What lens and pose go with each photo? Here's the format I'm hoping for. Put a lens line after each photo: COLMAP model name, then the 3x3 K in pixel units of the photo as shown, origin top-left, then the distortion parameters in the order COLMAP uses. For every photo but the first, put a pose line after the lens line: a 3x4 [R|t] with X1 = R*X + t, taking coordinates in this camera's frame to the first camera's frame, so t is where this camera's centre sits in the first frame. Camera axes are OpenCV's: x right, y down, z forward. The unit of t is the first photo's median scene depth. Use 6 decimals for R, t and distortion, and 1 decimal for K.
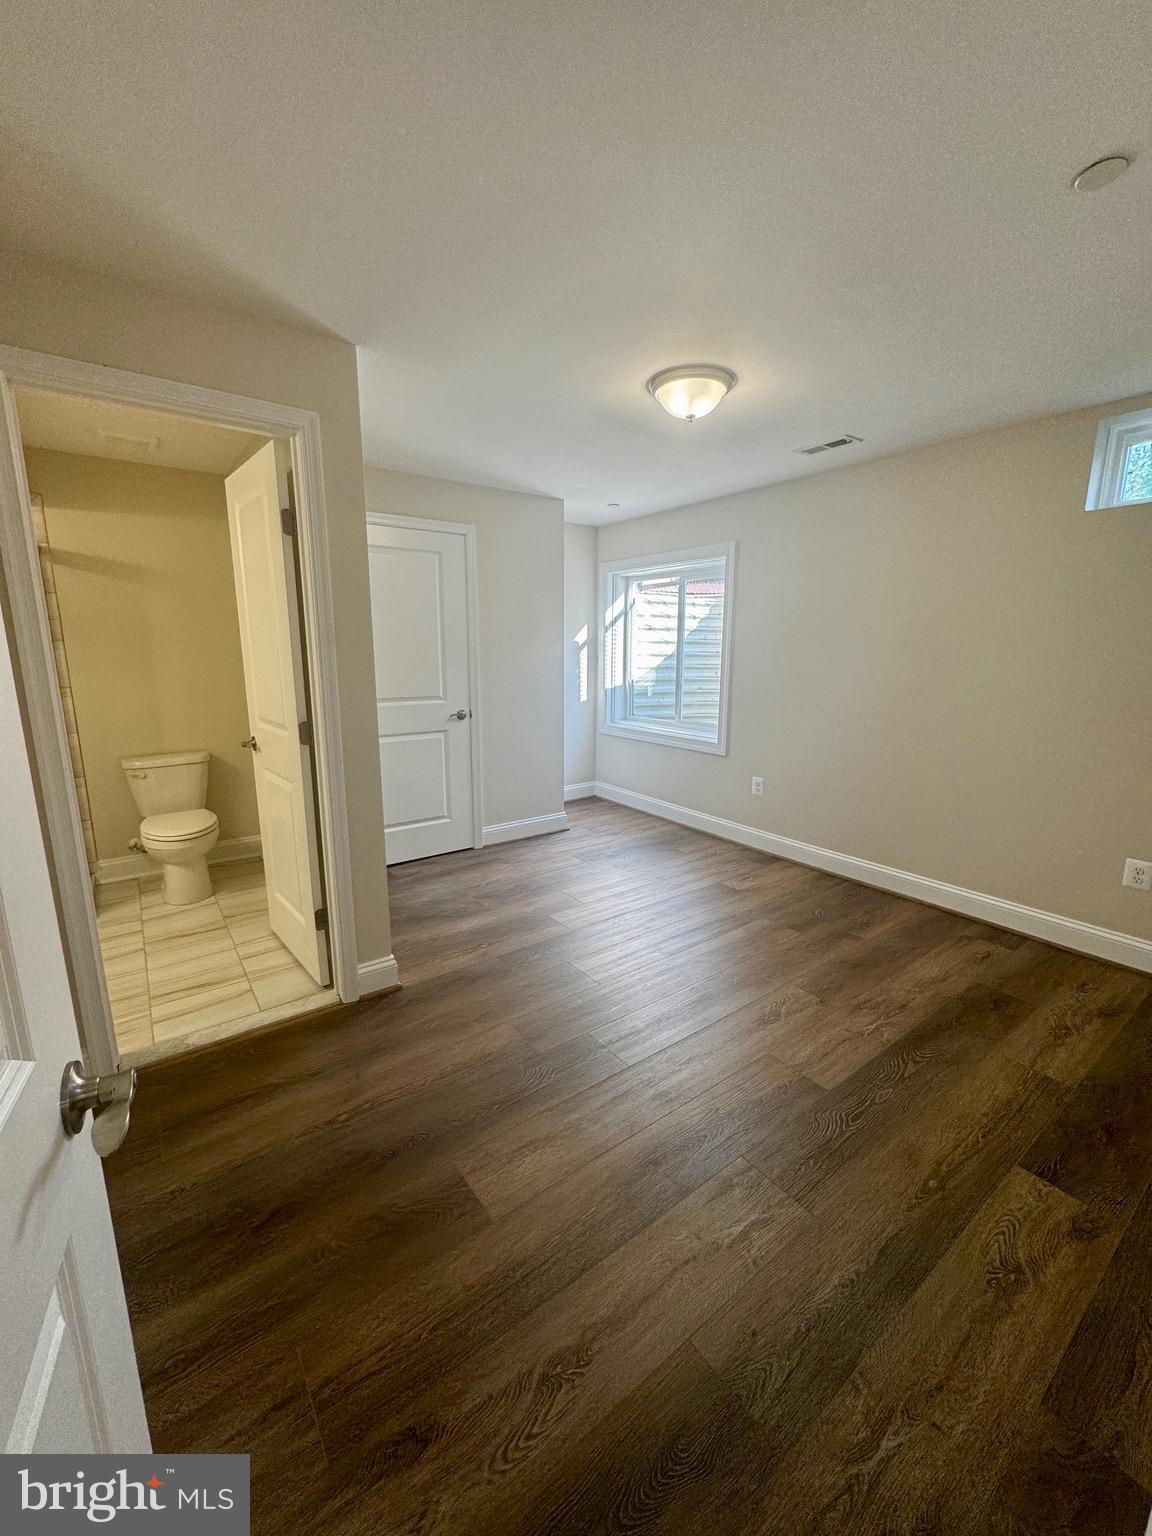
lens RADIAL K [[616.5, 0, 579.9], [0, 616.5, 770.3], [0, 0, 1]] dist [-0.003716, 0.000519]
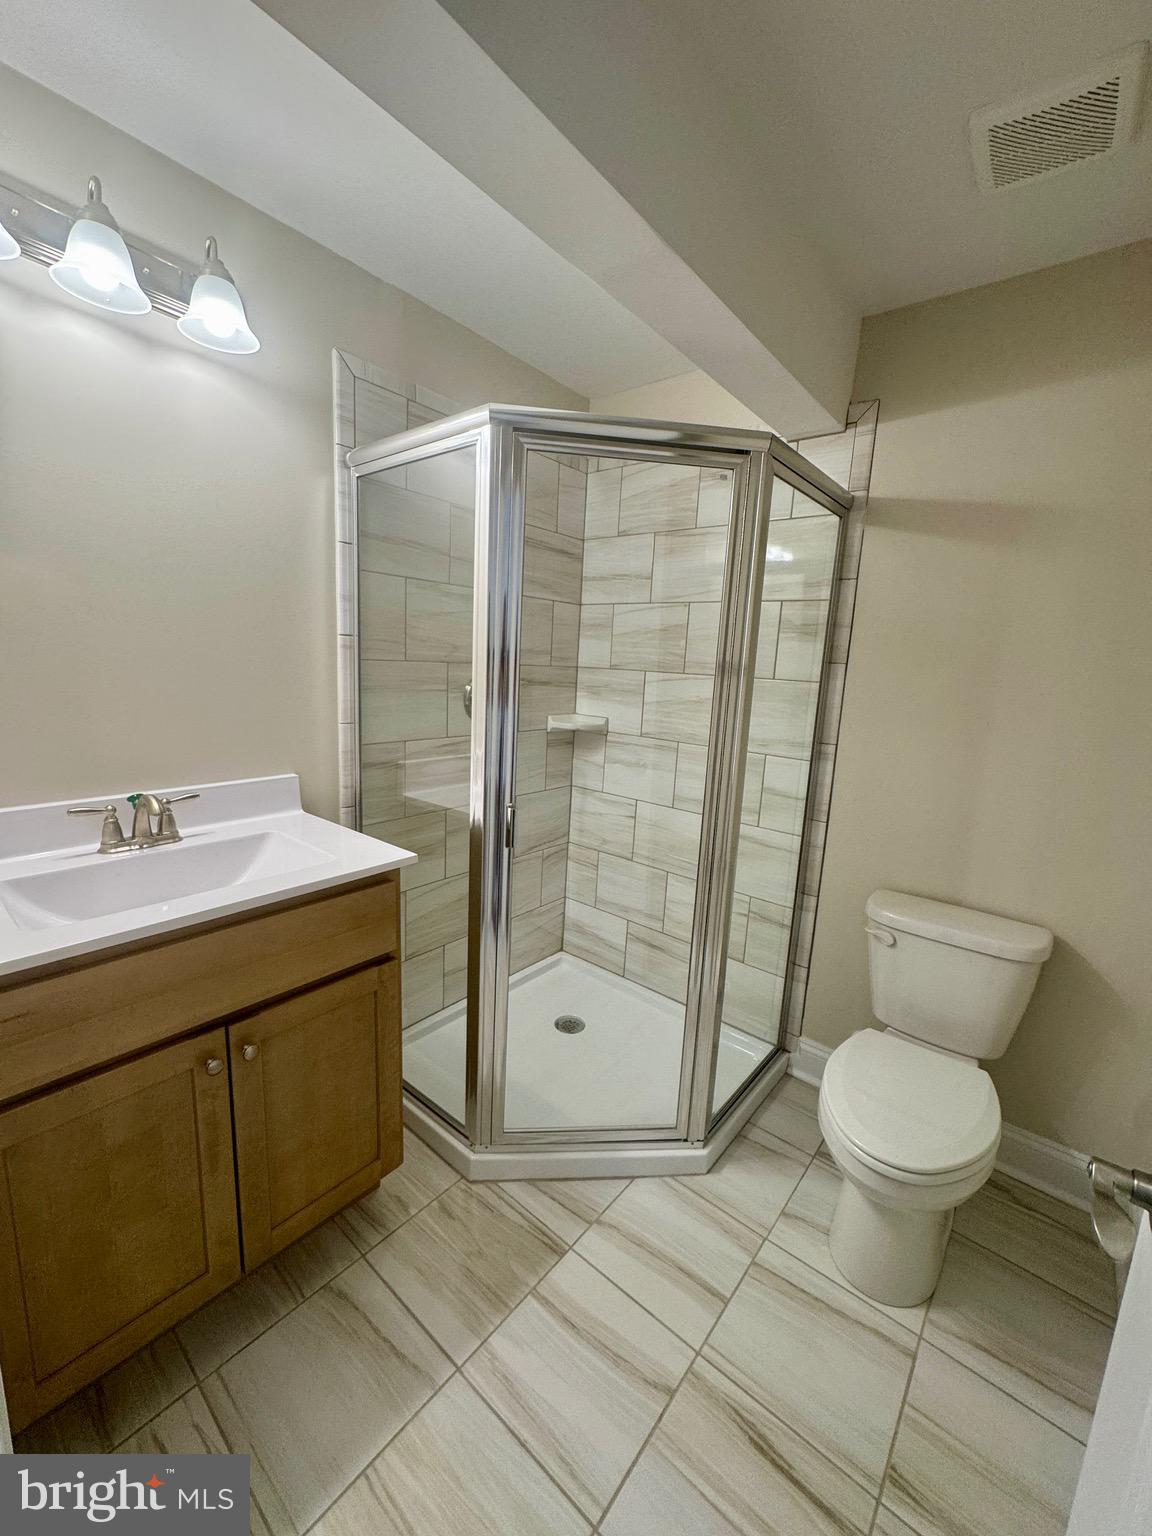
lens RADIAL K [[616.5, 0, 575.7], [0, 616.5, 769.1], [0, 0, 1]] dist [-0.003716, 0.000519]
pose [[0.245199, 0.186347, -0.951395, -0.346997], [-0.228834, 0.964748, 0.129987, -0.135402], [0.942079, 0.185839, 0.279197, 0.627590]]
